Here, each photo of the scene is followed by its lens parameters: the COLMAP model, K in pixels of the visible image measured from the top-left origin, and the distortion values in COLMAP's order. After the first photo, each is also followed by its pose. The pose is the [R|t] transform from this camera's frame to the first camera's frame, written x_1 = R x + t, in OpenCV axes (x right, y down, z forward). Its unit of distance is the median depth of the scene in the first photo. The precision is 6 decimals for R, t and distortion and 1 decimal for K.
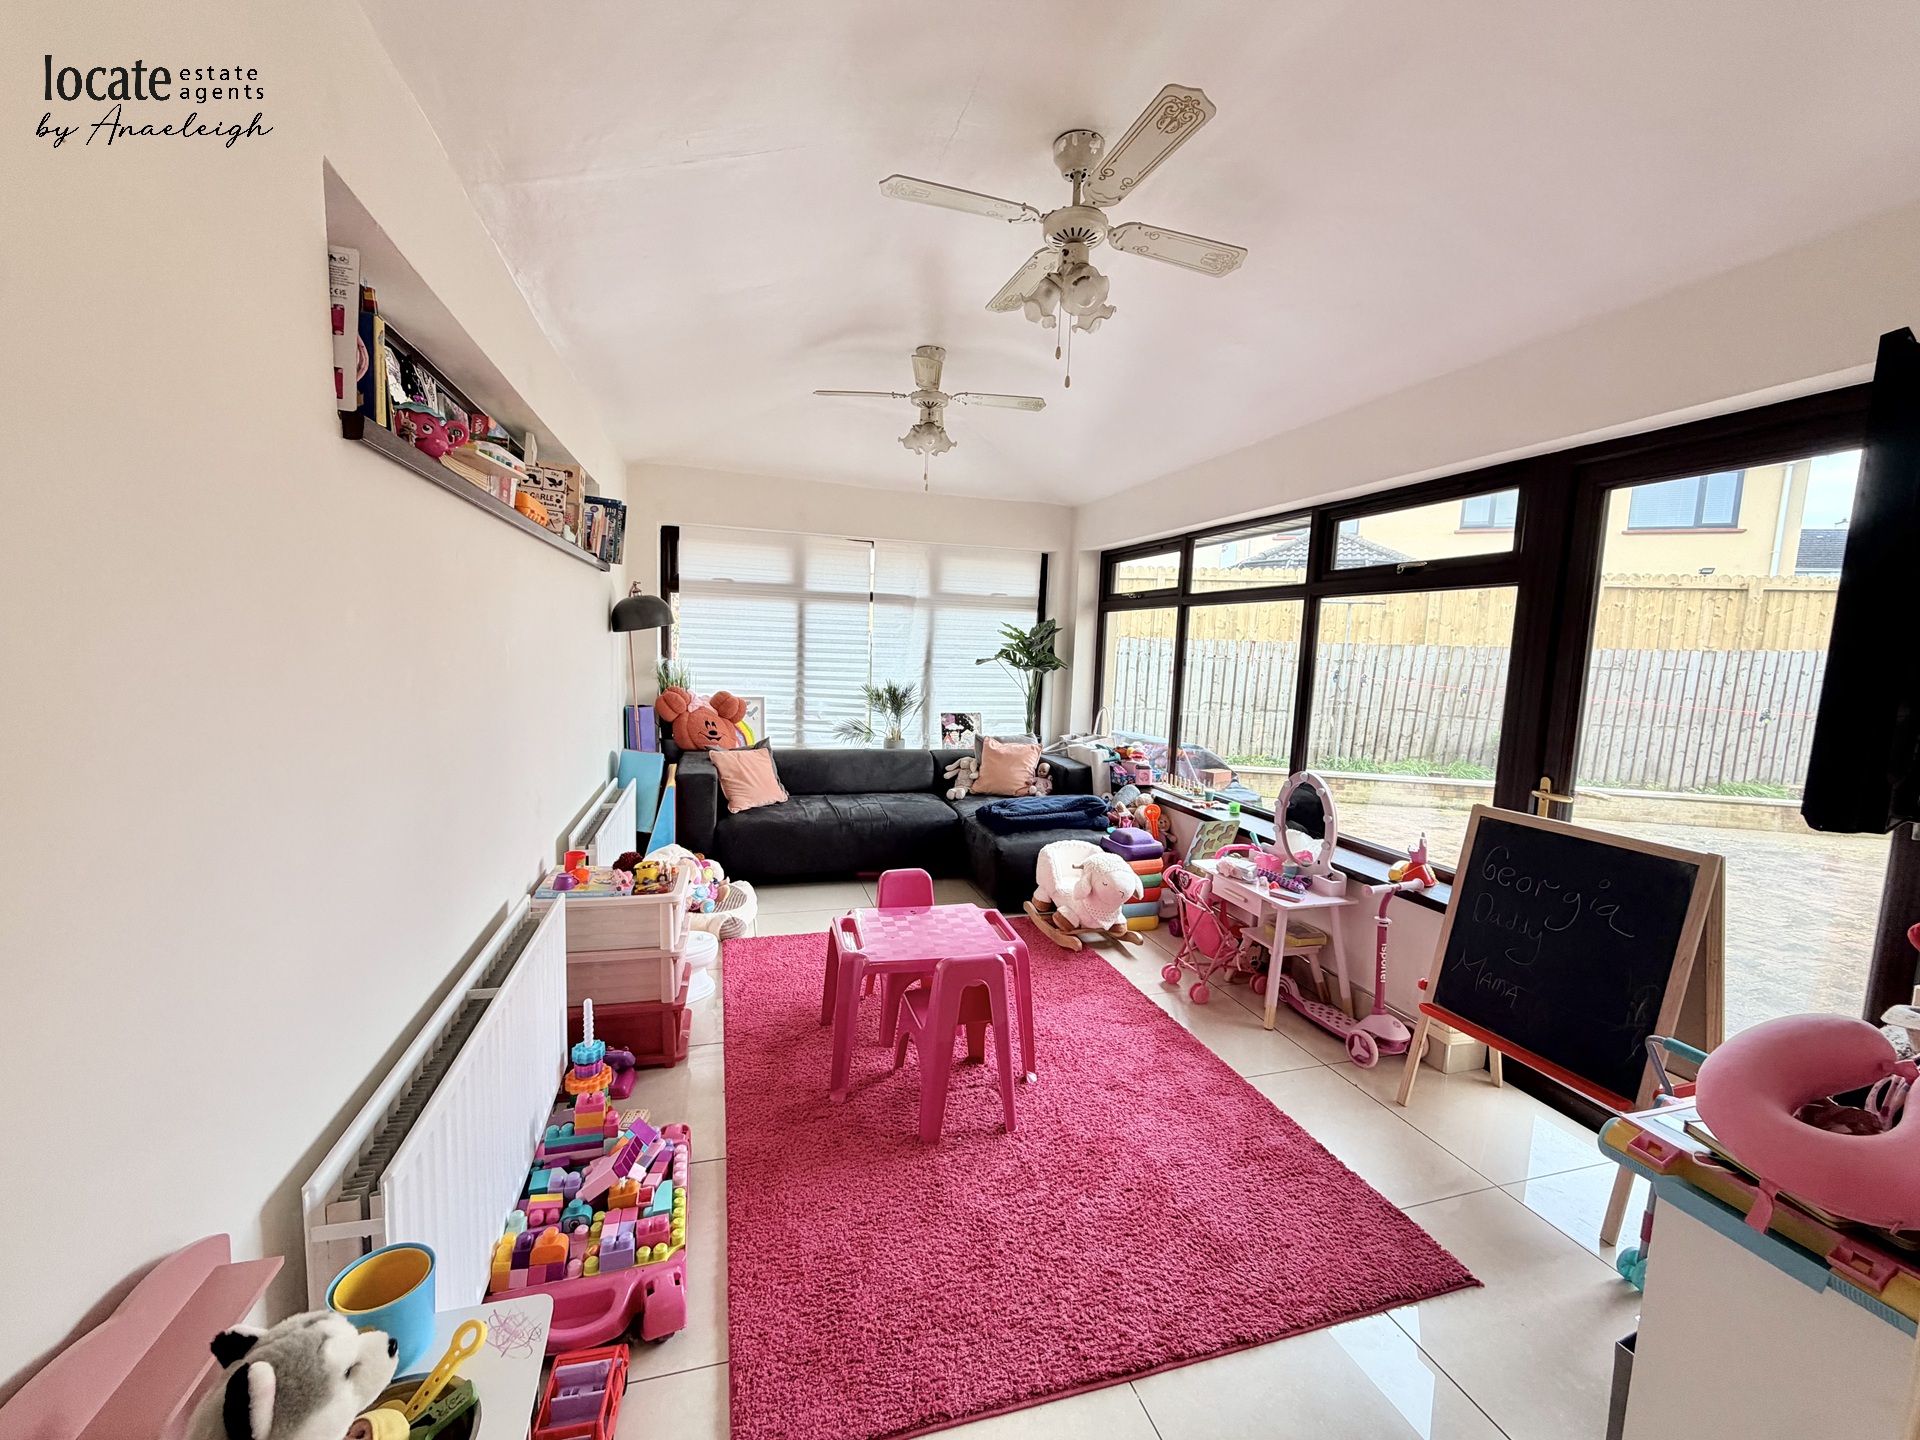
lens RADIAL K [[763.1, 0, 954.6], [0, 763.1, 723.1], [0, 0, 1]] dist [-0.000083, -0.000538]
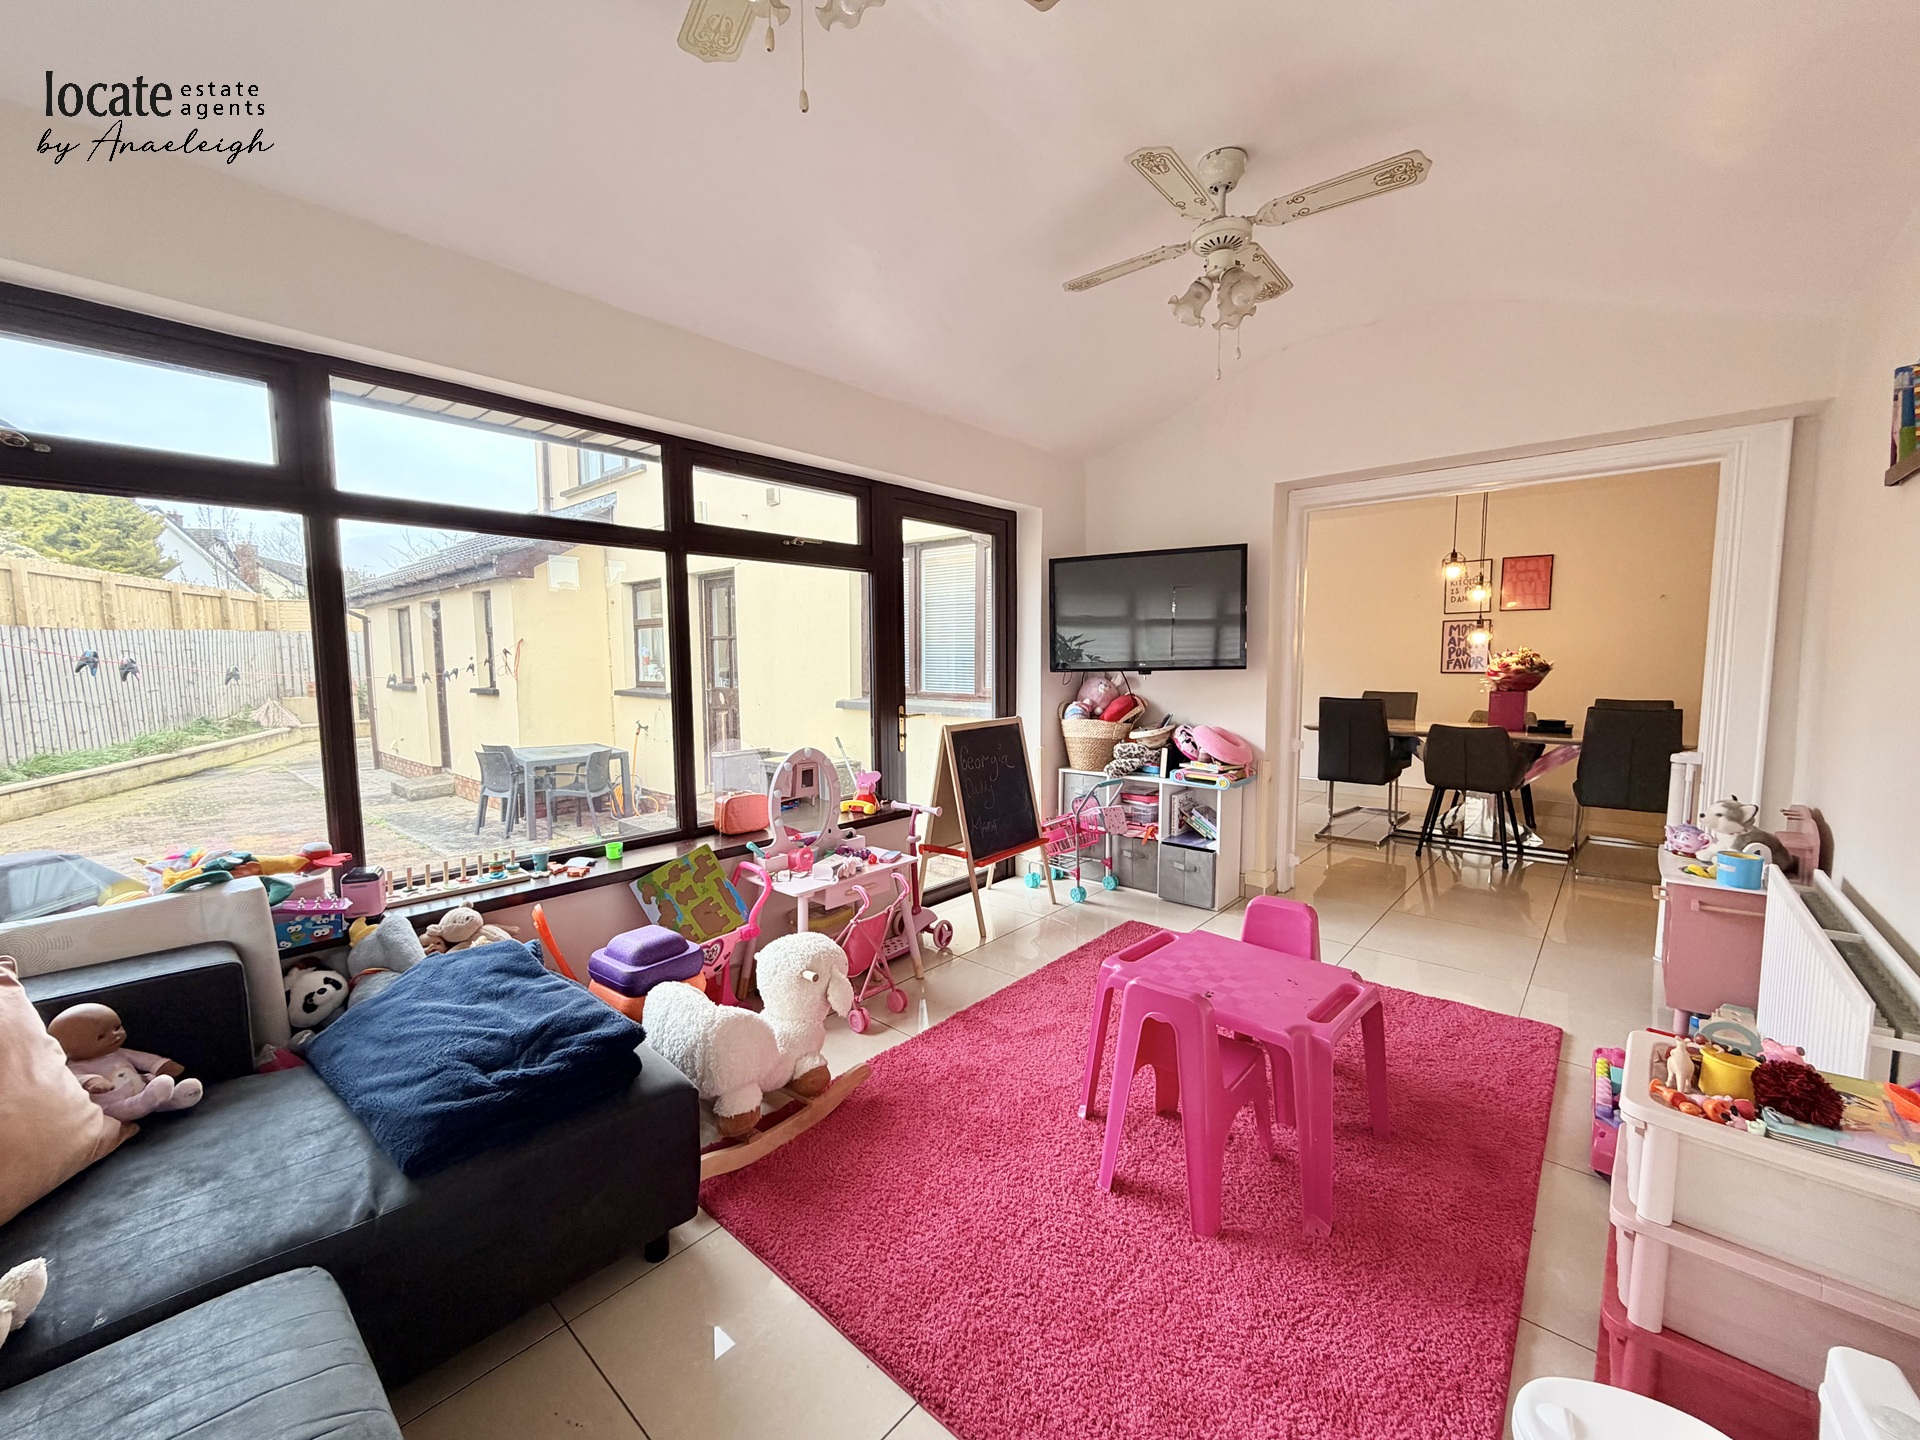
lens RADIAL K [[763.1, 0, 954.6], [0, 763.1, 723.1], [0, 0, 1]] dist [-0.000083, -0.000538]
pose [[-0.518018, -0.109555, 0.848325, -0.276621], [0.076140, 0.981921, 0.173301, -0.071566], [-0.851974, 0.154365, -0.500311, 0.824411]]
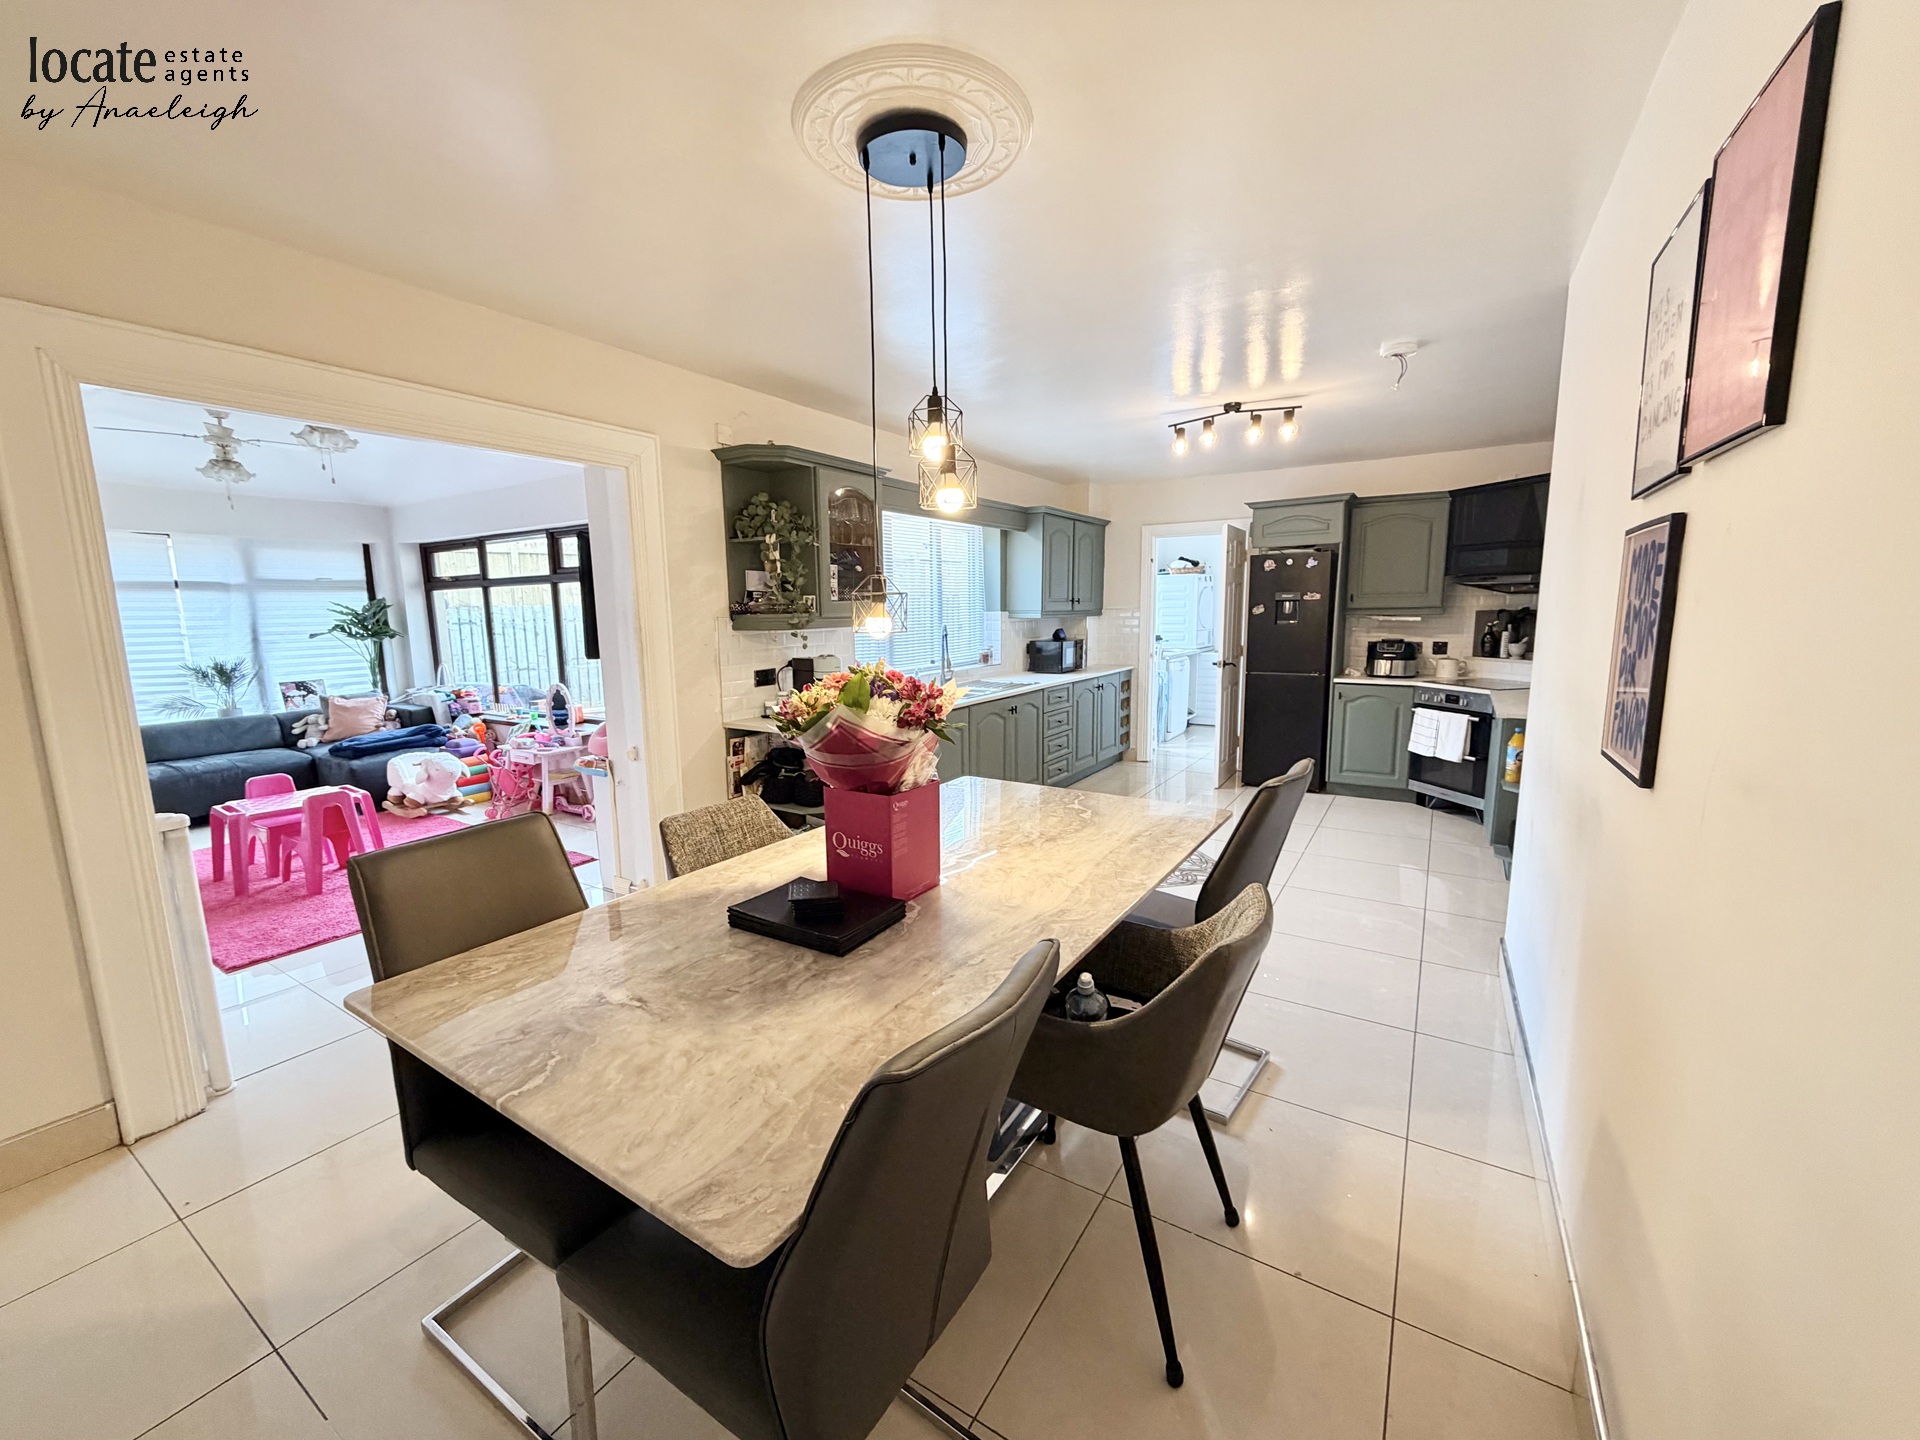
lens RADIAL K [[763.1, 0, 954.6], [0, 763.1, 723.1], [0, 0, 1]] dist [-0.000083, -0.000538]
pose [[0.753541, -0.143779, 0.641486, 0.003867], [0.110431, 0.989609, 0.092085, 0.059928], [-0.648060, 0.001450, 0.761588, -0.606333]]
